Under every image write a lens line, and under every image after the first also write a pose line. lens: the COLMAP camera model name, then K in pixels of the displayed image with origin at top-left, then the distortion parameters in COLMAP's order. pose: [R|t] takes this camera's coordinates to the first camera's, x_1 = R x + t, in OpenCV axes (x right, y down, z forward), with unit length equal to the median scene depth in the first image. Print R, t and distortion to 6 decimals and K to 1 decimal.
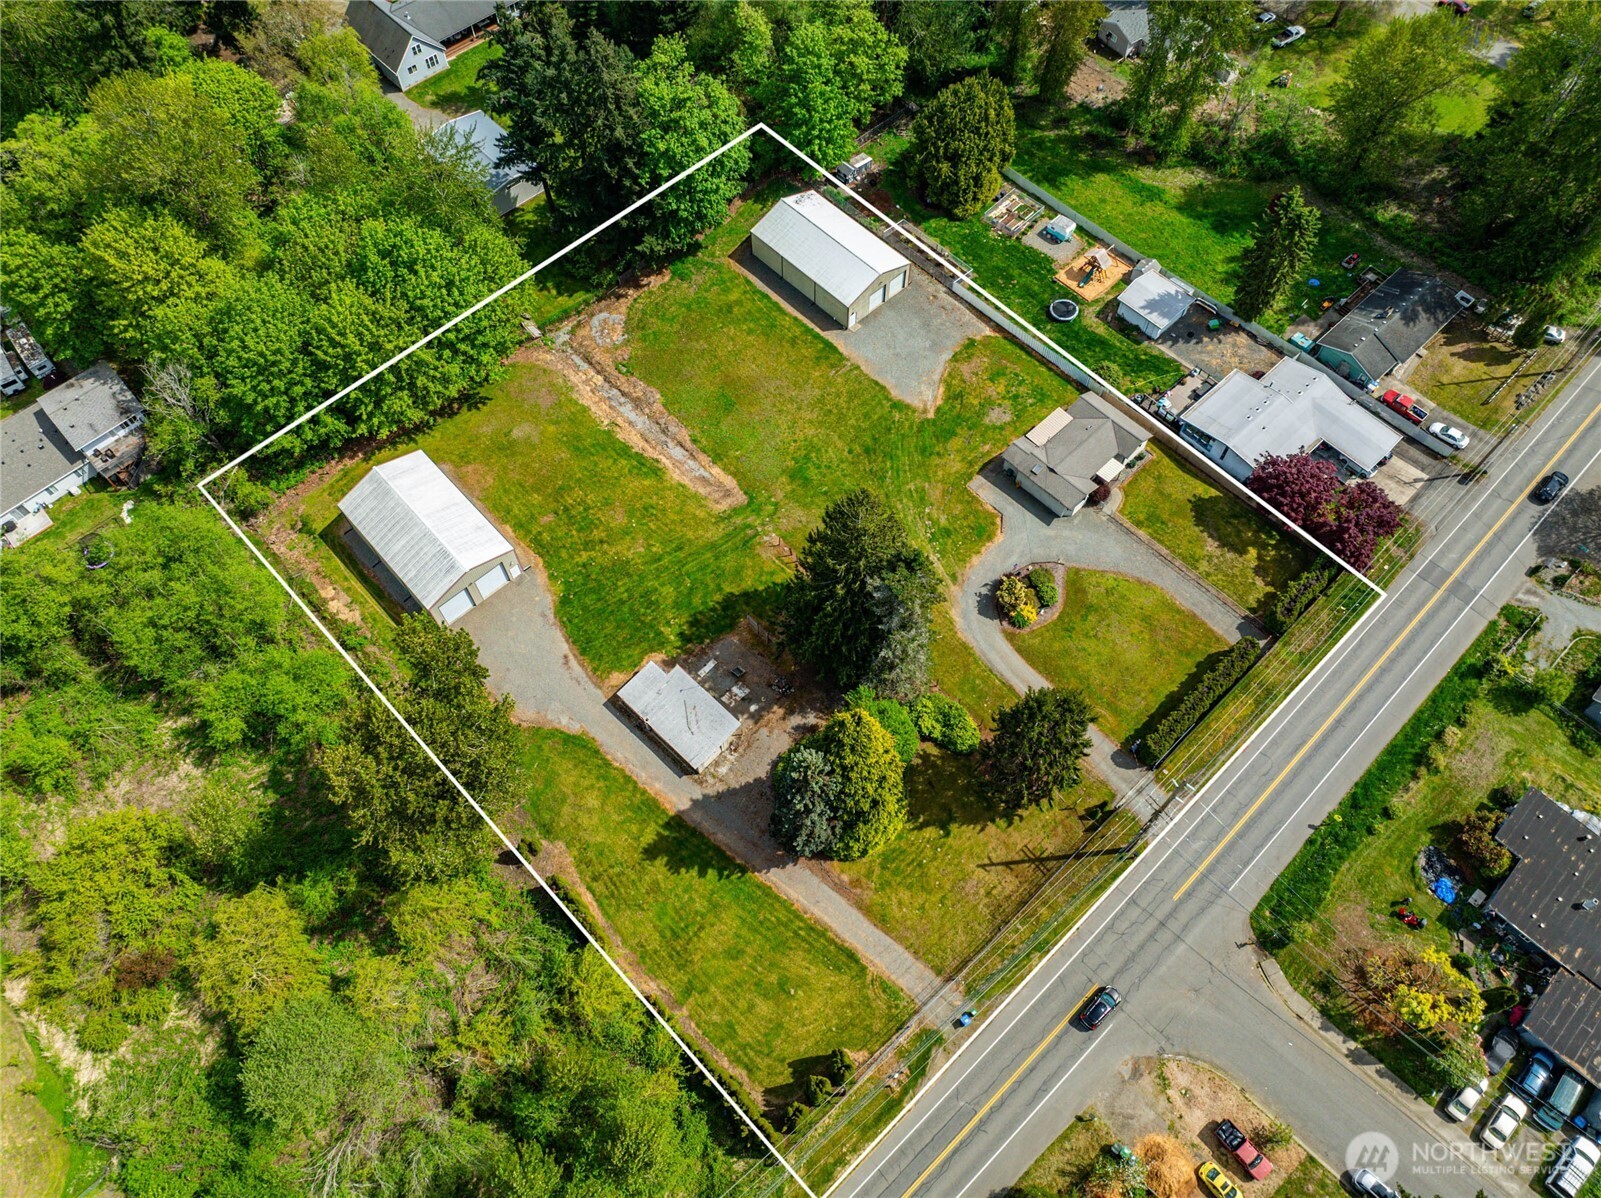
lens RADIAL K [[1128.5, 0, 808.2], [0, 1128.5, 598.1], [0, 0, 1]] dist [-0.031051, 0.000355]
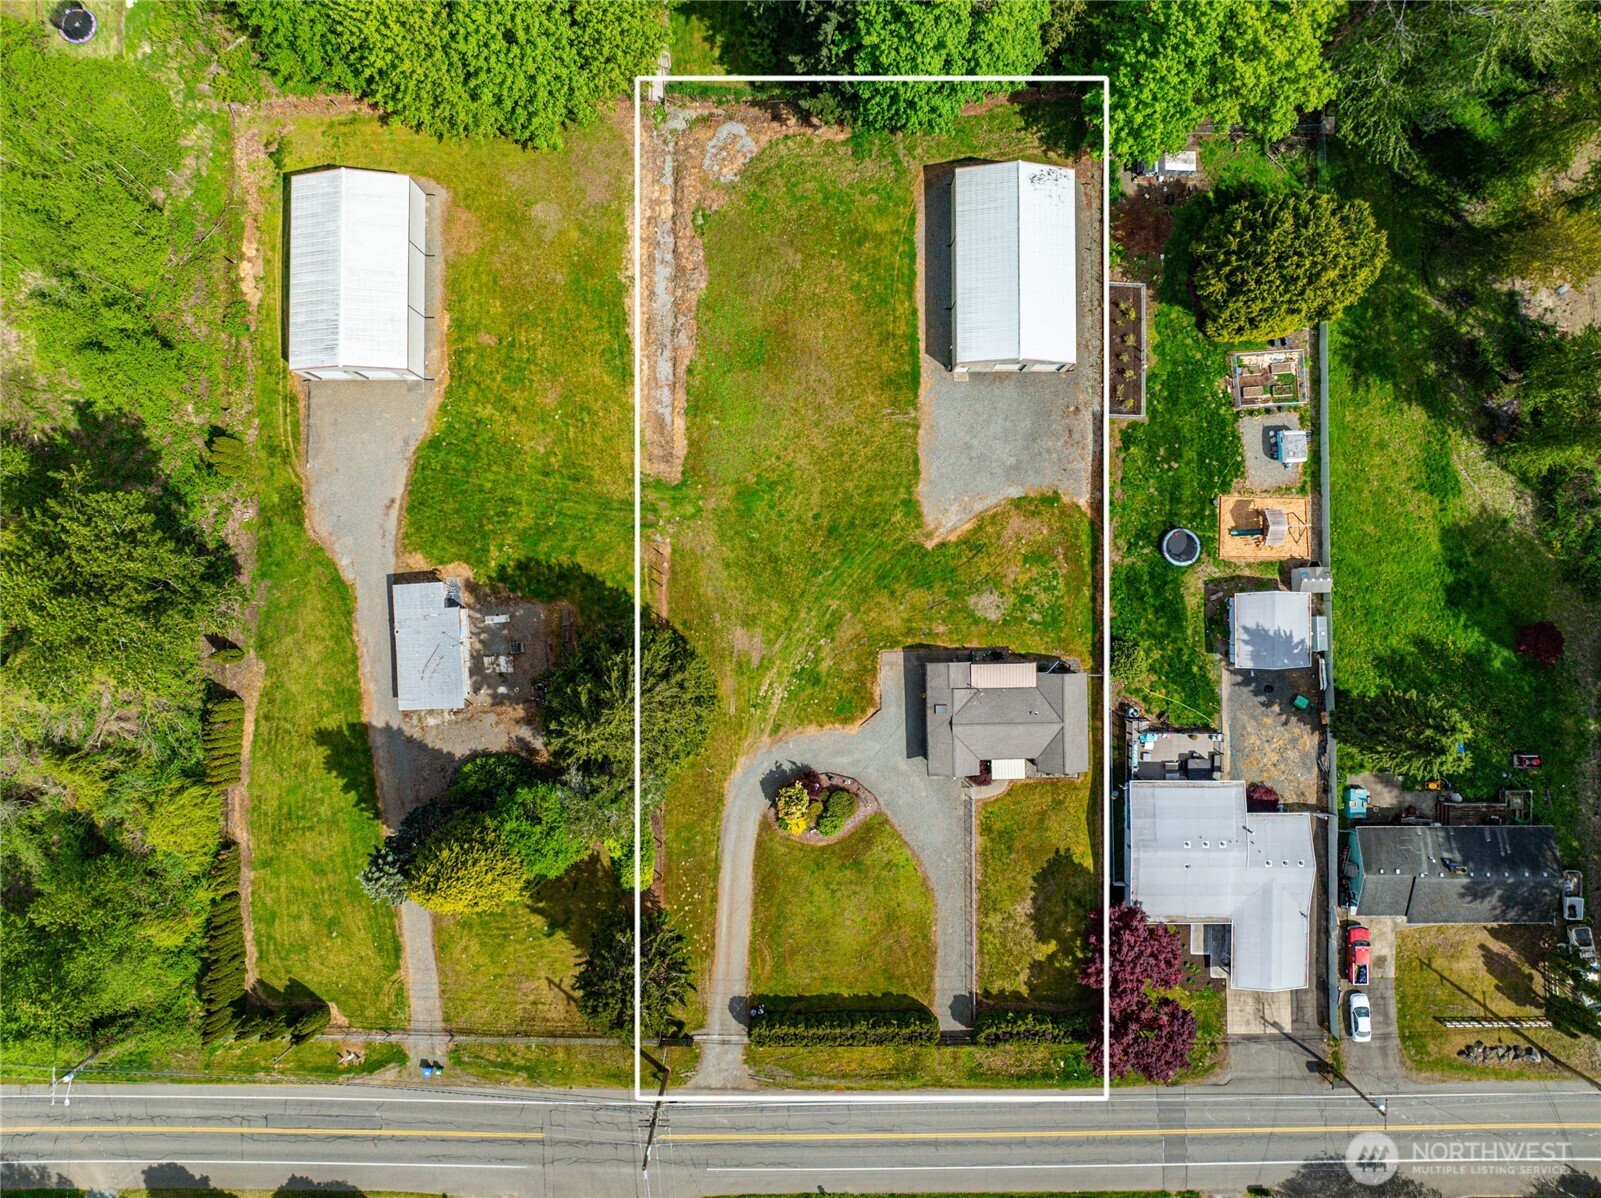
lens RADIAL K [[1128.5, 0, 808.2], [0, 1128.5, 598.1], [0, 0, 1]] dist [-0.031051, 0.000355]
pose [[0.730540, 0.682869, 0.000955, 0.074542], [-0.598987, 0.640130, 0.481091, -0.492844], [0.327911, -0.352028, 0.876670, 0.270455]]
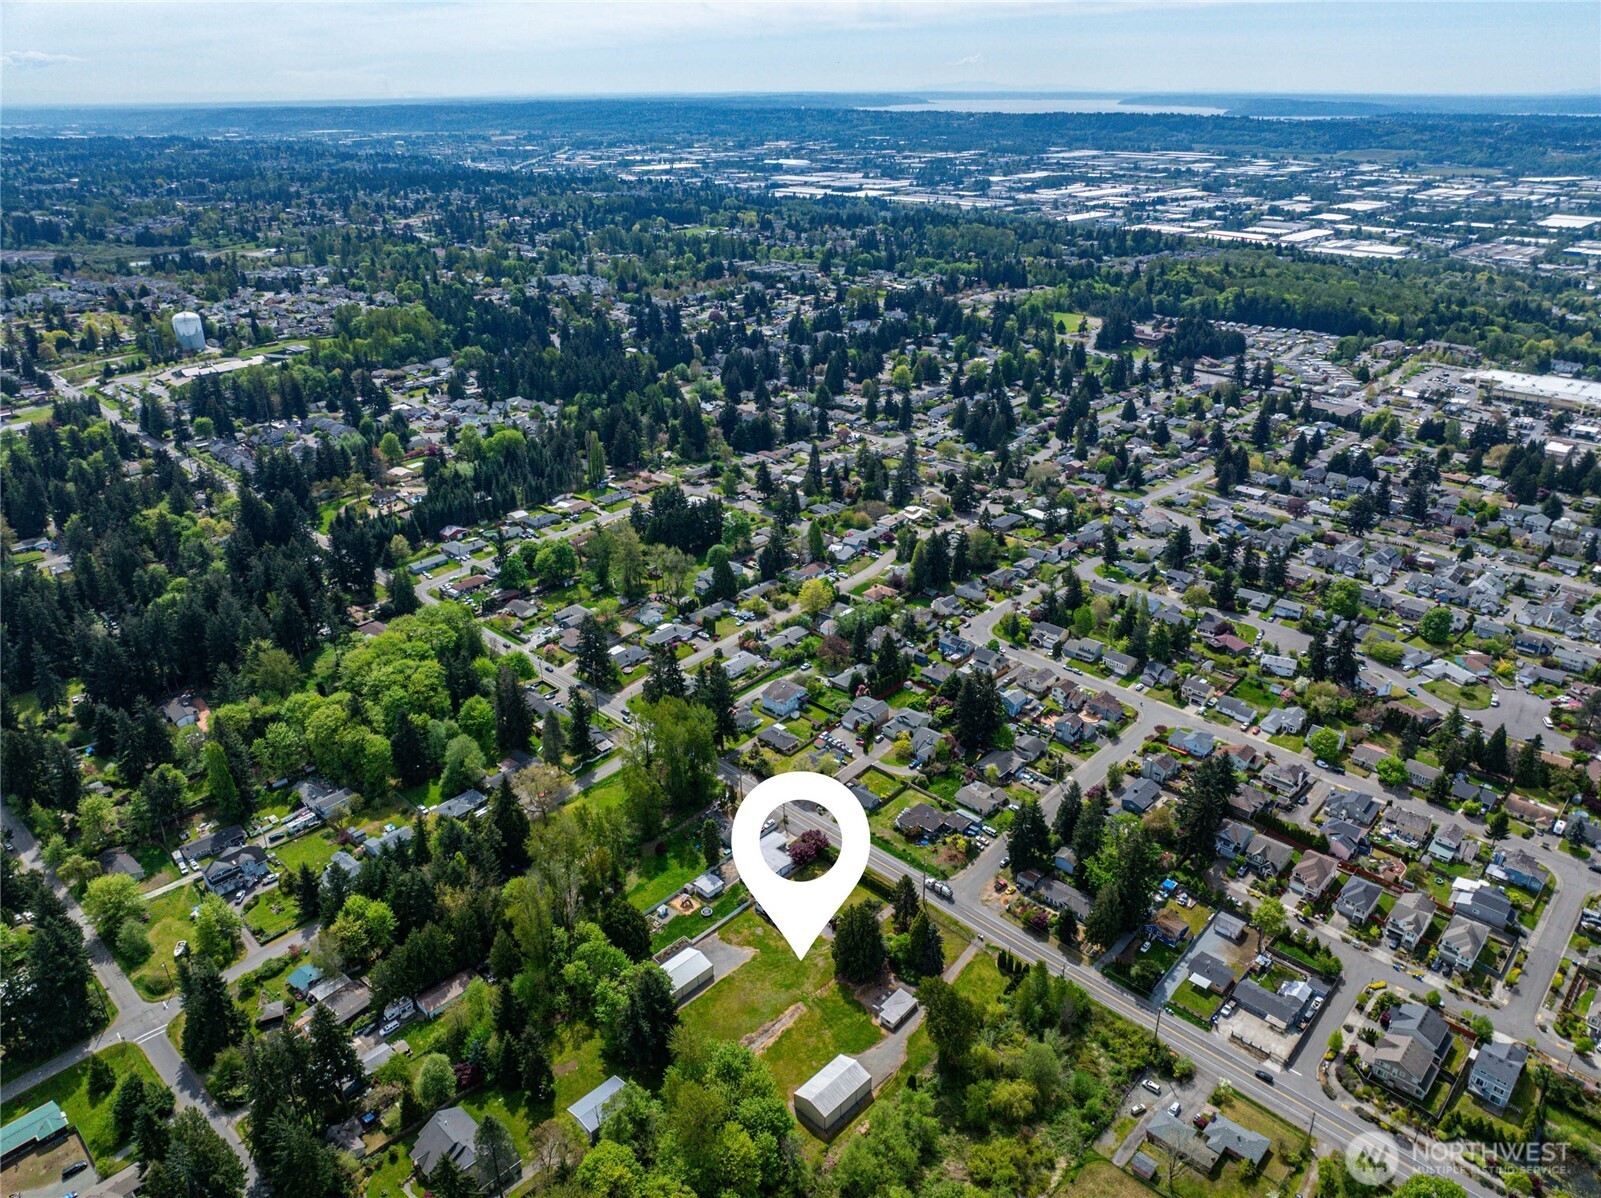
lens RADIAL K [[1128.5, 0, 808.2], [0, 1128.5, 598.1], [0, 0, 1]] dist [-0.031051, 0.000355]
pose [[-0.059848, -0.417105, 0.906886, -1.972938], [0.877273, 0.411476, 0.247144, -1.072717], [-0.476246, 0.810377, 0.341288, -0.602667]]
